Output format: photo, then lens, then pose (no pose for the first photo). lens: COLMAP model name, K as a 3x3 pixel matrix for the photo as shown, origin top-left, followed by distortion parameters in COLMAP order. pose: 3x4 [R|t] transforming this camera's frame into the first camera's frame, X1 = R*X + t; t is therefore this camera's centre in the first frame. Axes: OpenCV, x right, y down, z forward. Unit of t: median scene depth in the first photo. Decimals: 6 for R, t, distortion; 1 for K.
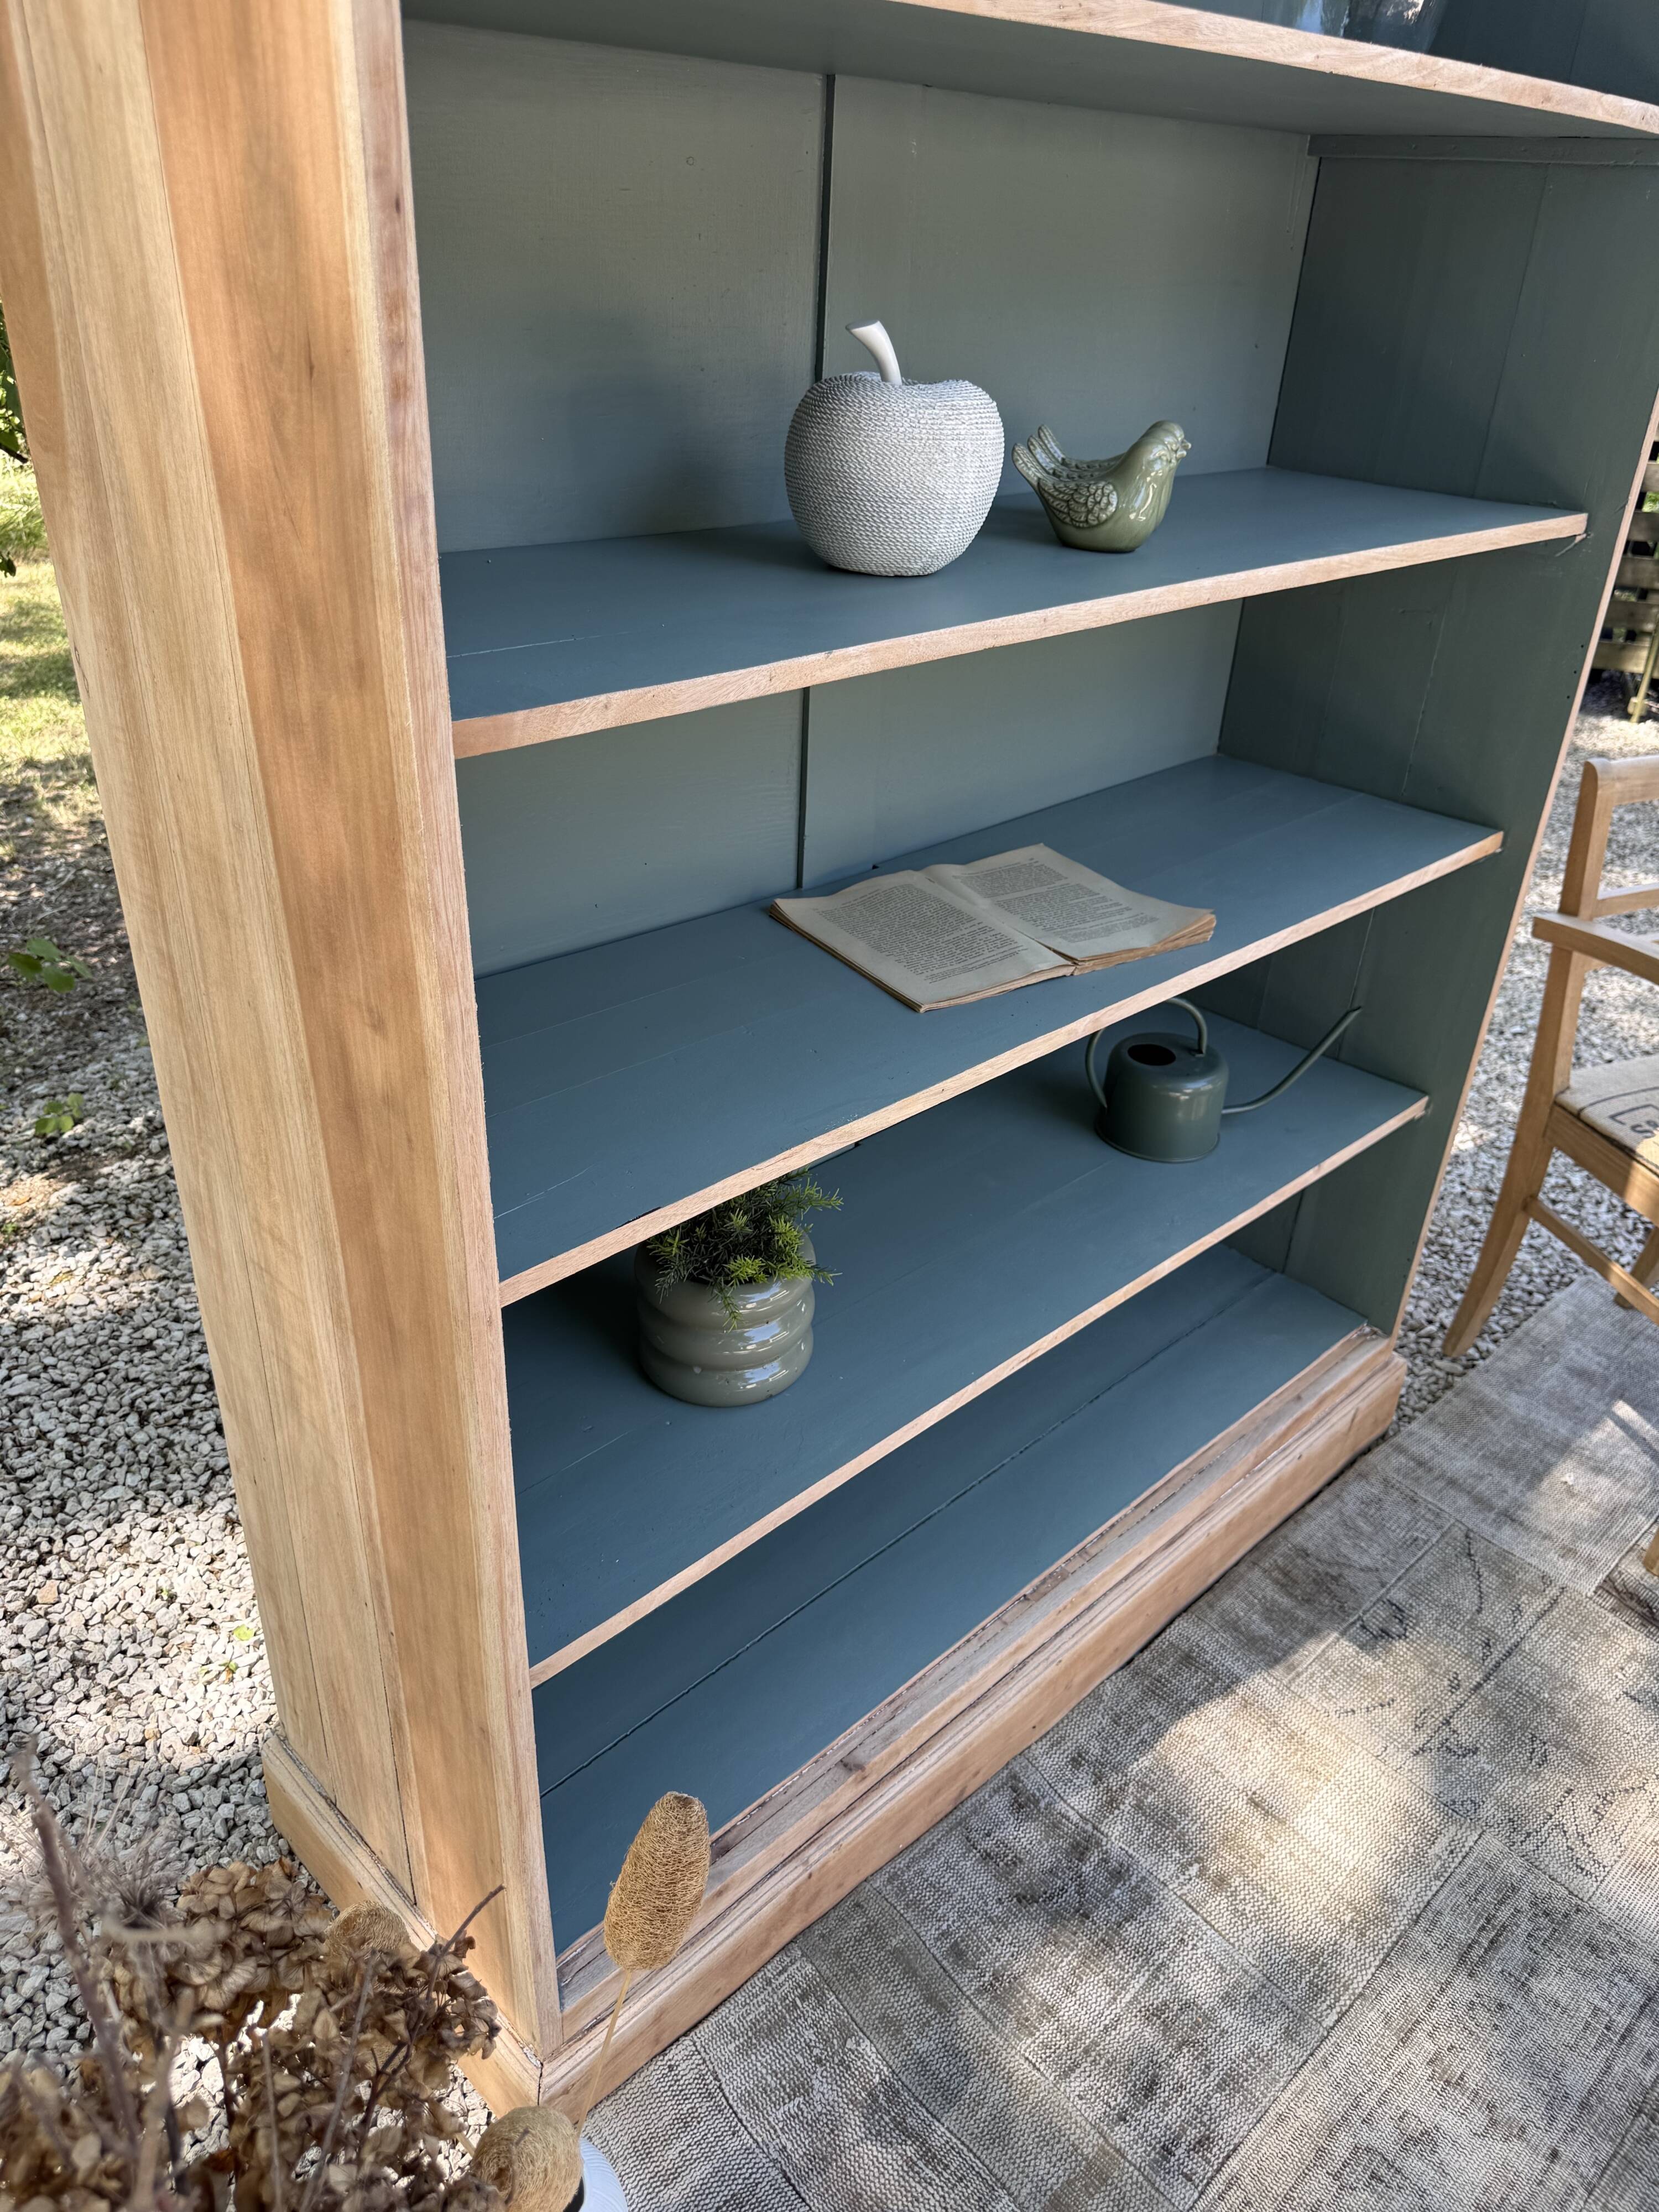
lens RADIAL K [[1586.4, 0, 827.7], [0, 1586.4, 1117.3], [0, 0, 1]] dist [0.014400, -0.022811]
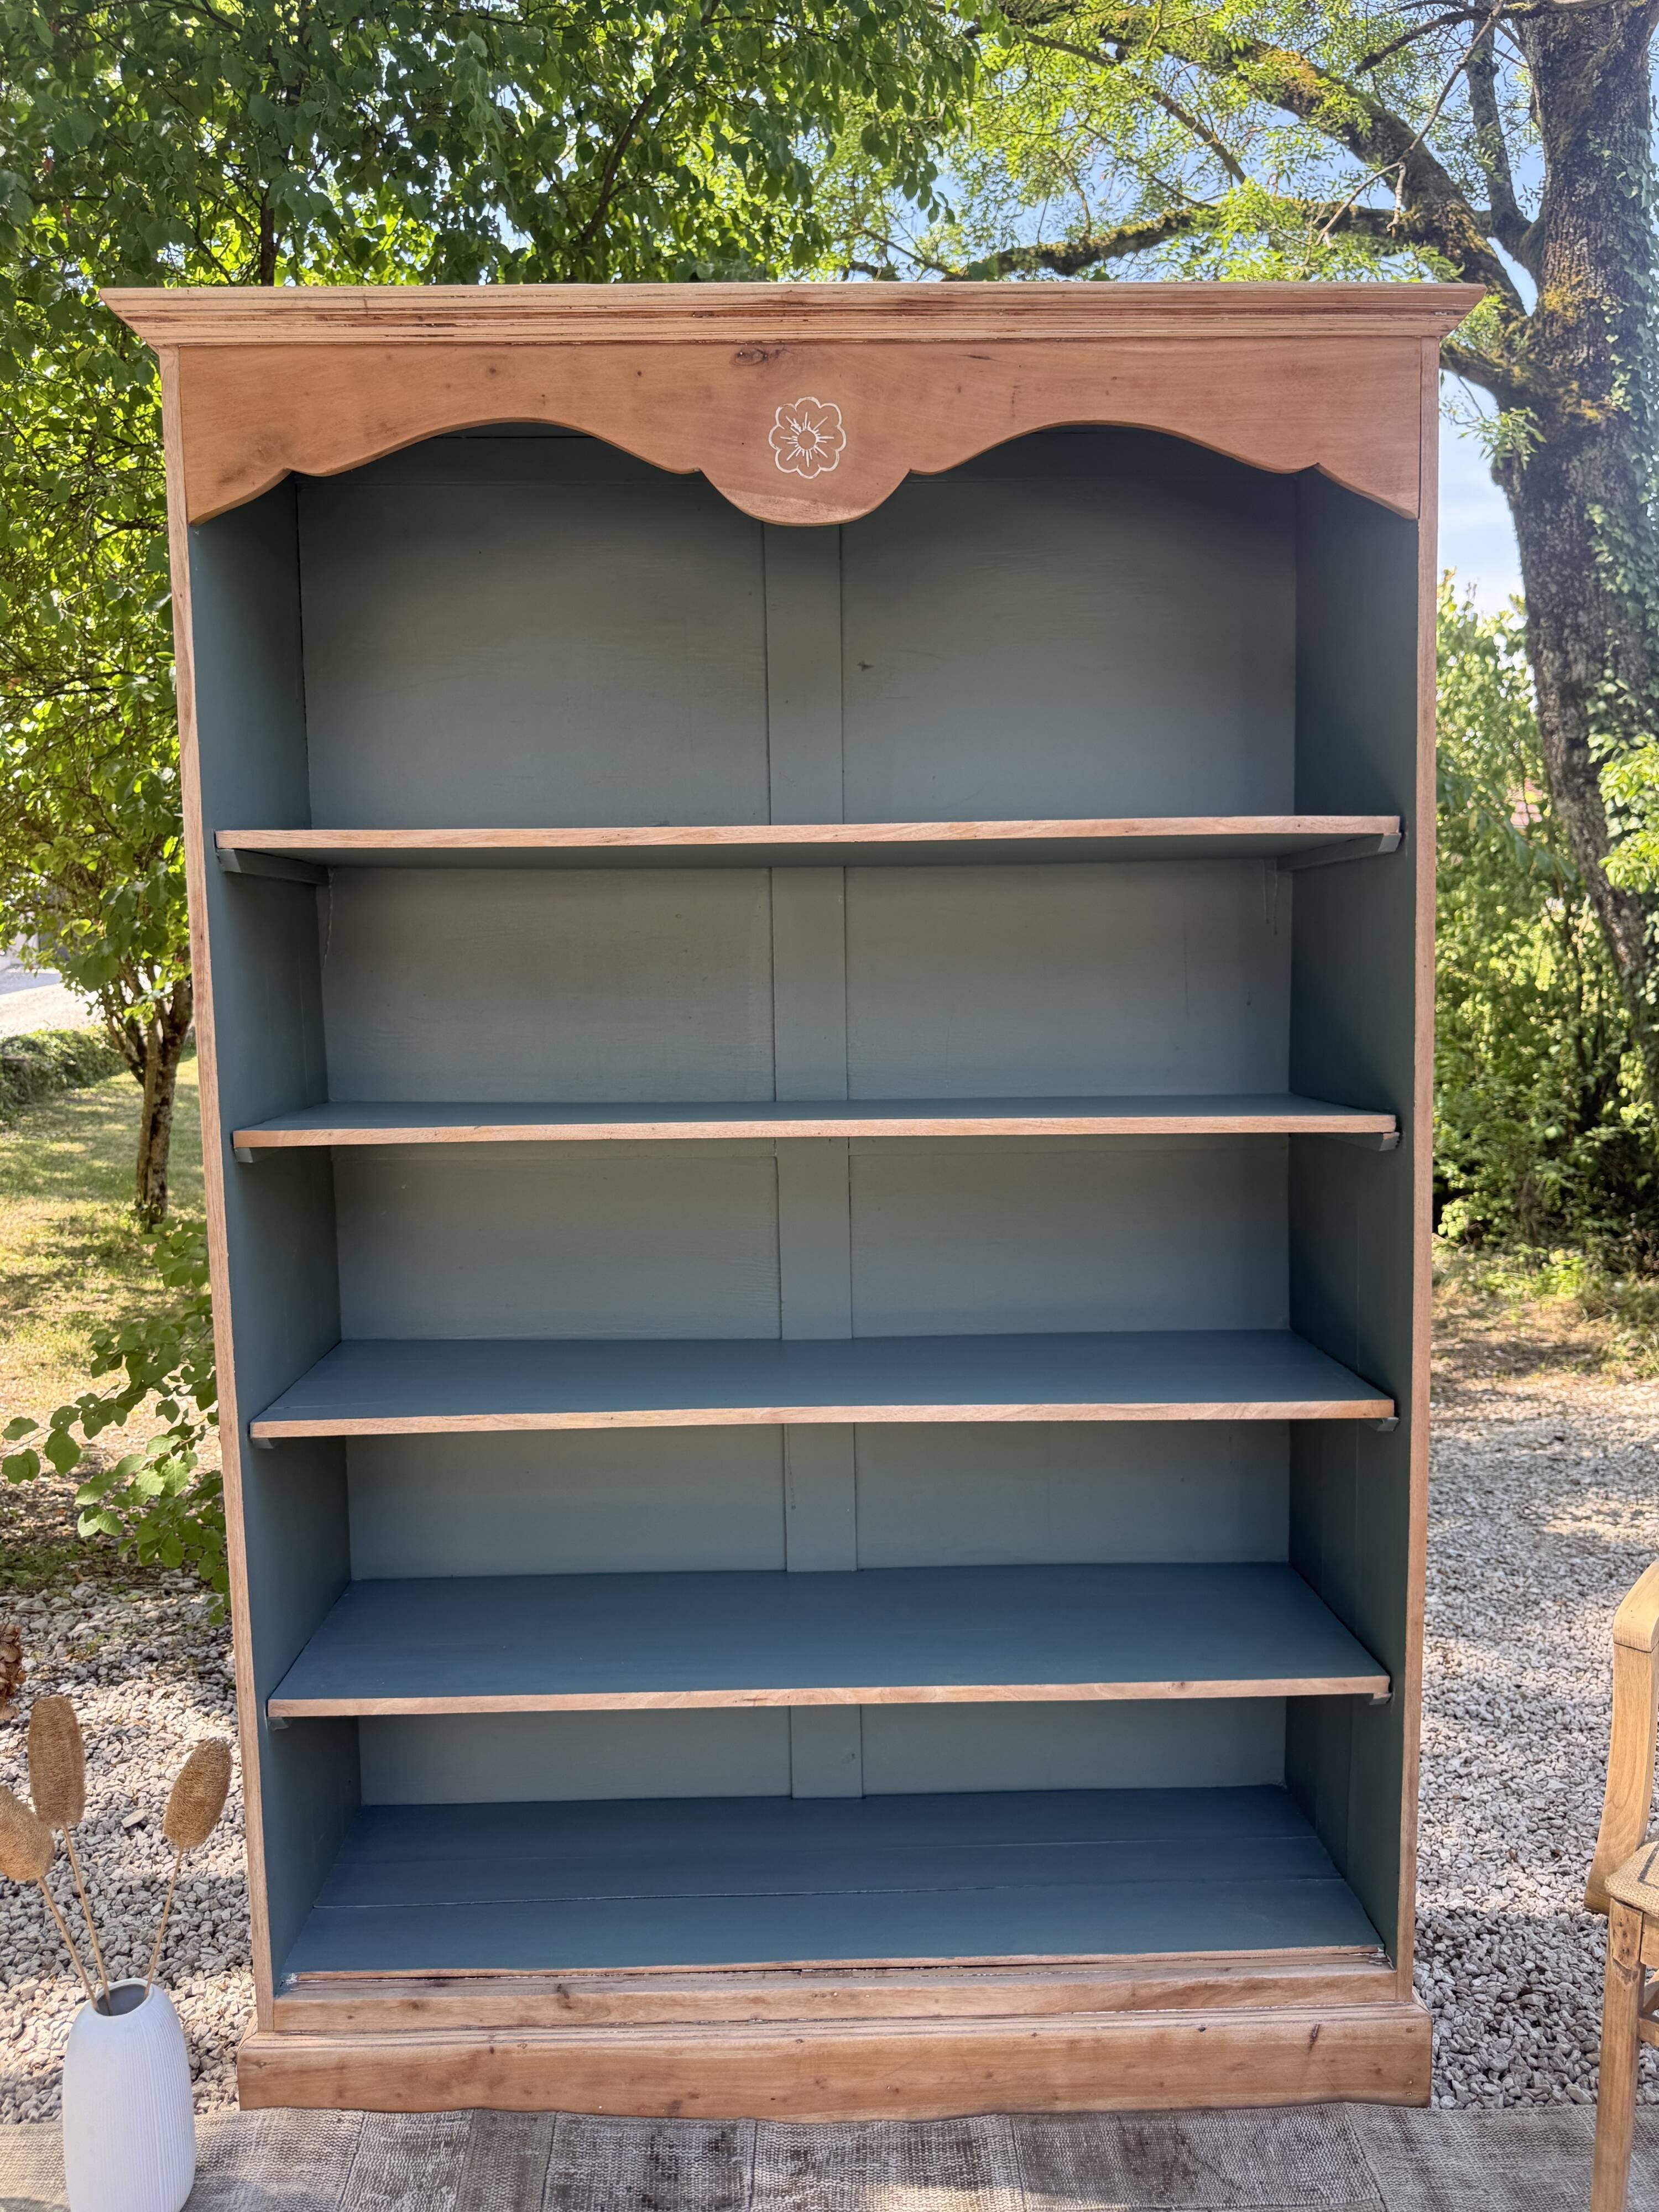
lens RADIAL K [[1586.4, 0, 825.5], [0, 1586.4, 1110.6], [0, 0, 1]] dist [0.014400, -0.022811]
pose [[0.730877, 0.005687, -0.682486, 0.943648], [-0.296244, 0.903501, -0.309720, 0.093147], [0.614865, 0.428549, 0.662032, -0.017524]]
